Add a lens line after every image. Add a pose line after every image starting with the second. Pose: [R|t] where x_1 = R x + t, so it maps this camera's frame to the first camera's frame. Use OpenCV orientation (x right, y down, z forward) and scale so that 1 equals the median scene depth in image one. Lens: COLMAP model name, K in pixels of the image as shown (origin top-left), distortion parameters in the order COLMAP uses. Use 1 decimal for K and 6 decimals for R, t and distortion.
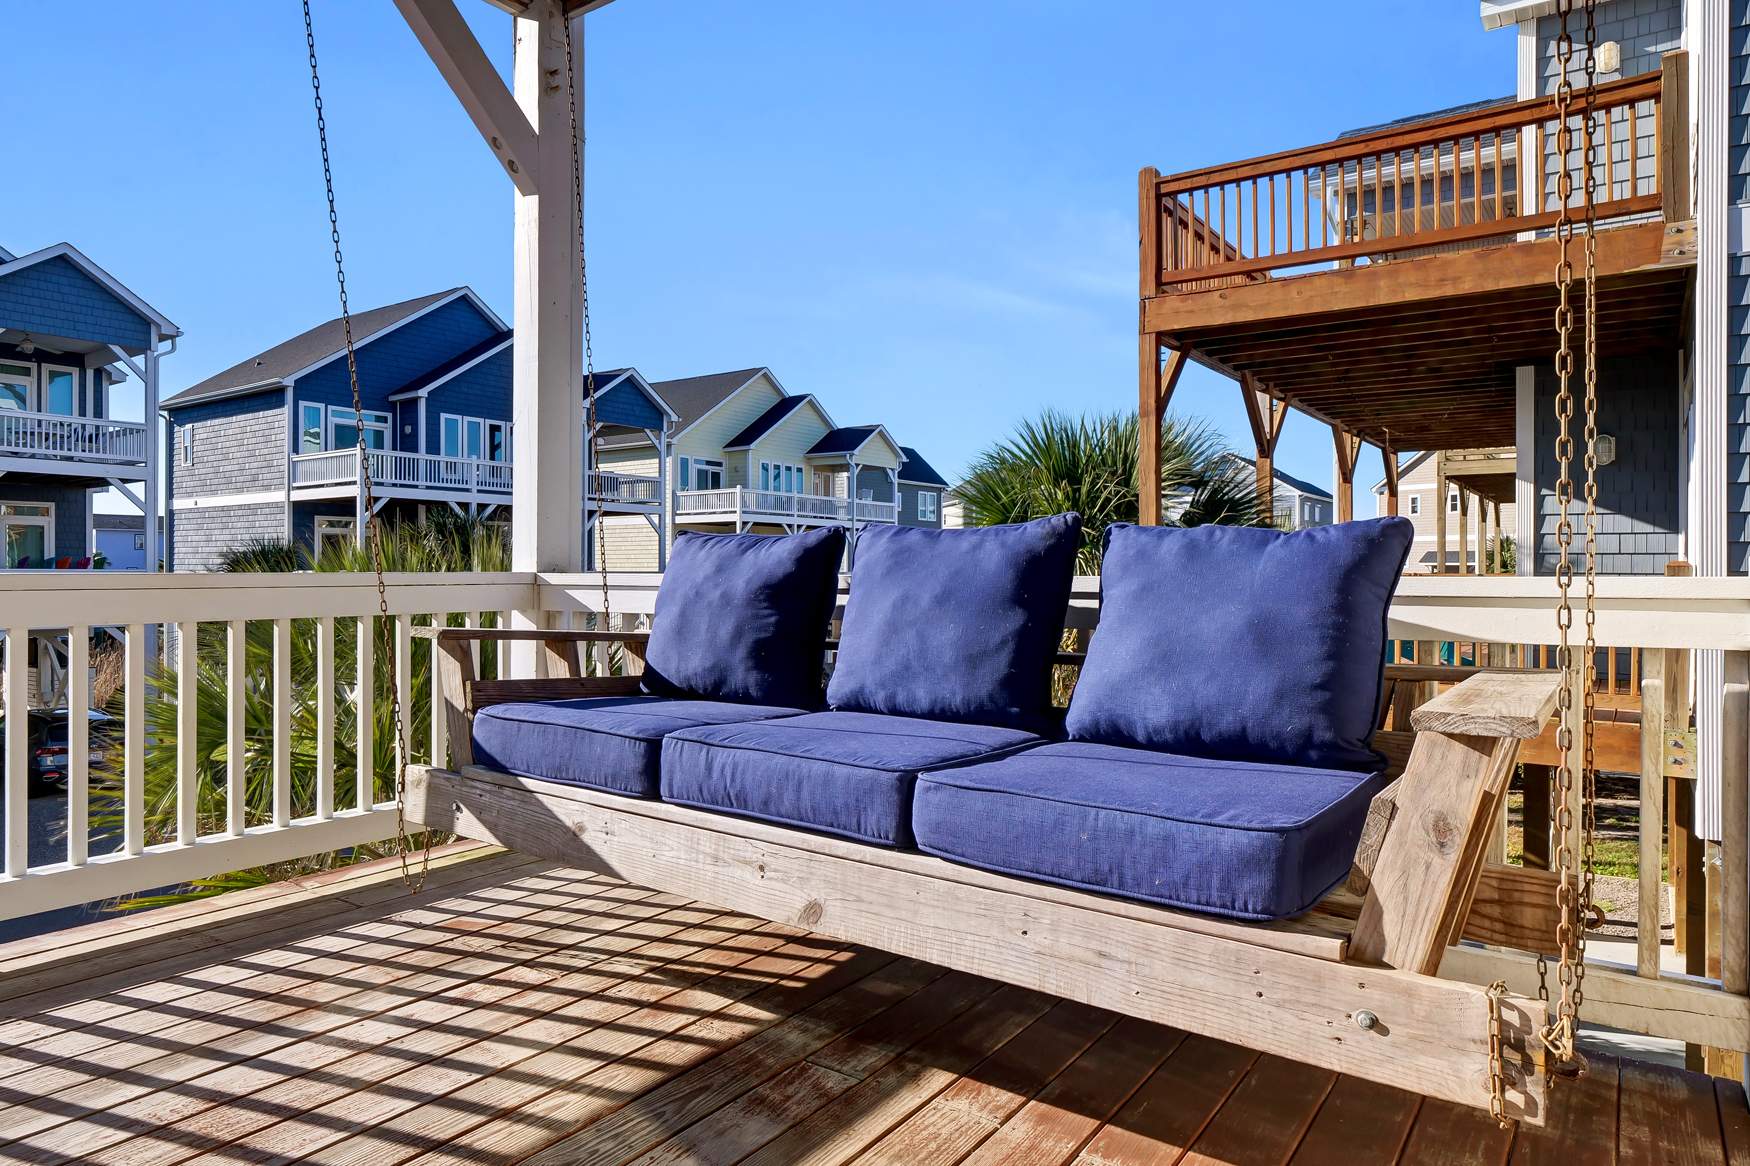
lens RADIAL K [[1076.4, 0, 873.3], [0, 1076.4, 580.9], [0, 0, 1]] dist [0.002543, 0.001479]
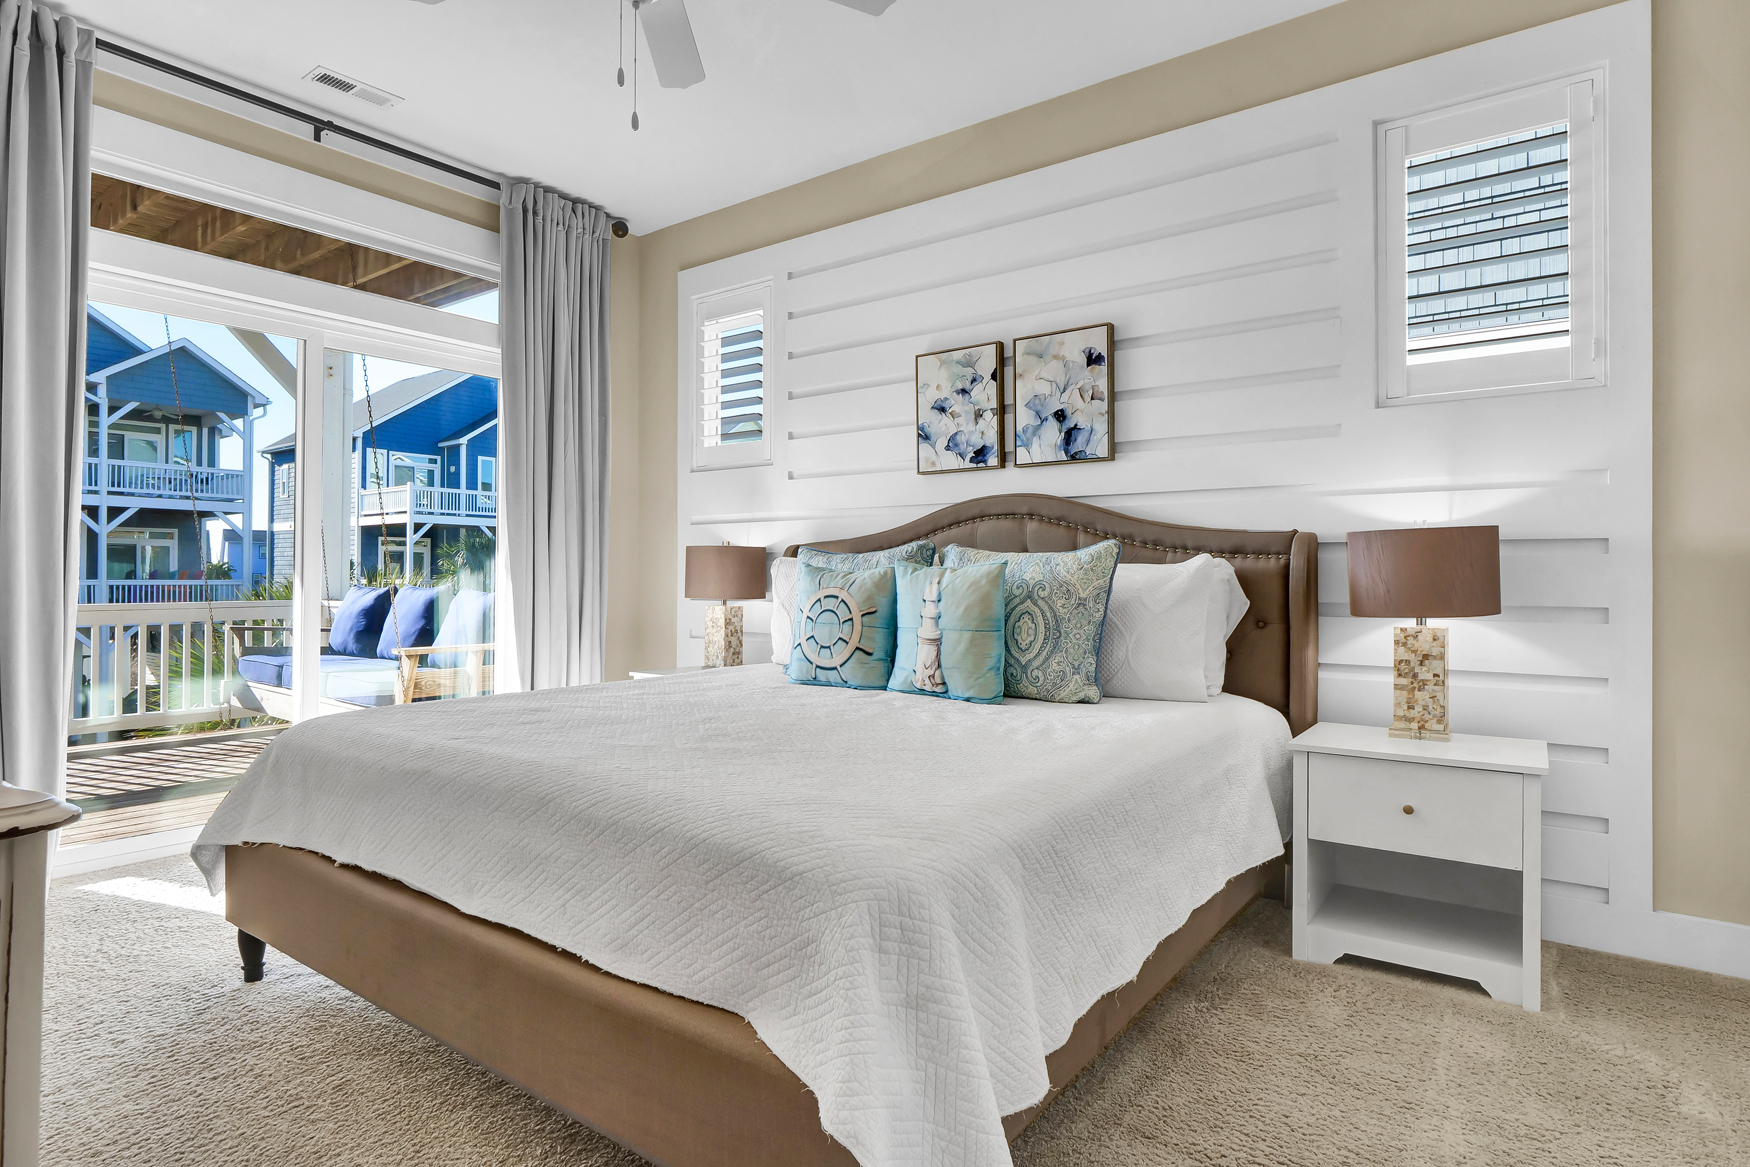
lens RADIAL K [[921.4, 0, 876.6], [0, 921.4, 586.6], [0, 0, 1]] dist [-0.005577, -0.002394]
pose [[0.999879, 0.001769, -0.015468, 0.115454], [-0.001724, 0.999994, 0.002945, -0.005835], [0.015473, -0.002918, 0.999876, -0.114362]]
